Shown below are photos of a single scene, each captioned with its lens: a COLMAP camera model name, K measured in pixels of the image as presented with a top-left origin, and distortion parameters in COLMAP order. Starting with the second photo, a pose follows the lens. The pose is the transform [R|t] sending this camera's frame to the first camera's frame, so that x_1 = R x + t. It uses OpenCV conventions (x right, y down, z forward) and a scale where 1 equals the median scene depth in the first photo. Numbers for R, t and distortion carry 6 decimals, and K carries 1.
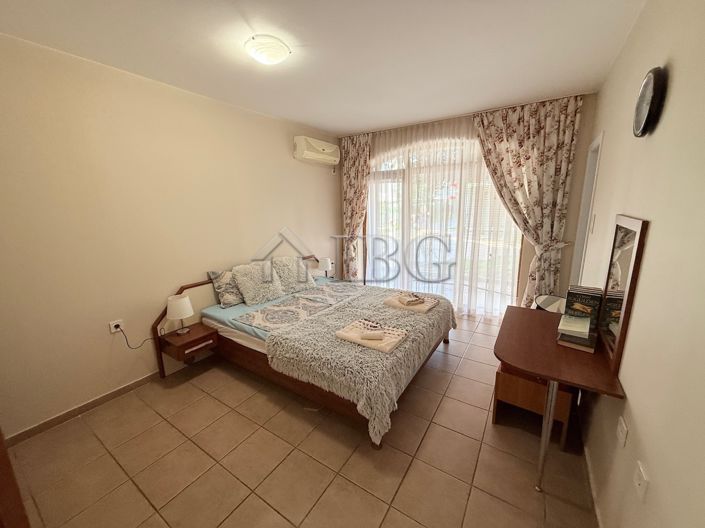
lens RADIAL K [[279.6, 0, 352.5], [0, 279.6, 264.7], [0, 0, 1]] dist [0.002842, 0.000075]
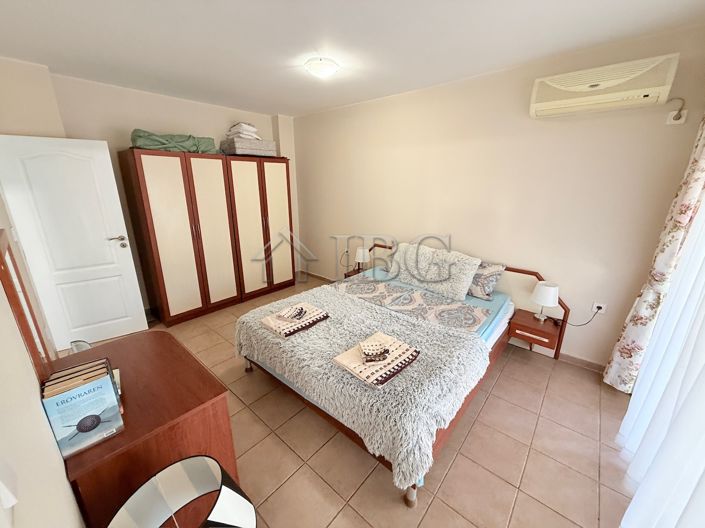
lens RADIAL K [[279.6, 0, 351.7], [0, 279.6, 263.5], [0, 0, 1]] dist [0.002842, 0.000075]
pose [[-0.135120, 0.308126, -0.941701, 0.642016], [-0.202696, 0.921721, 0.330672, -0.223873], [0.969875, 0.235560, -0.062087, 0.799088]]
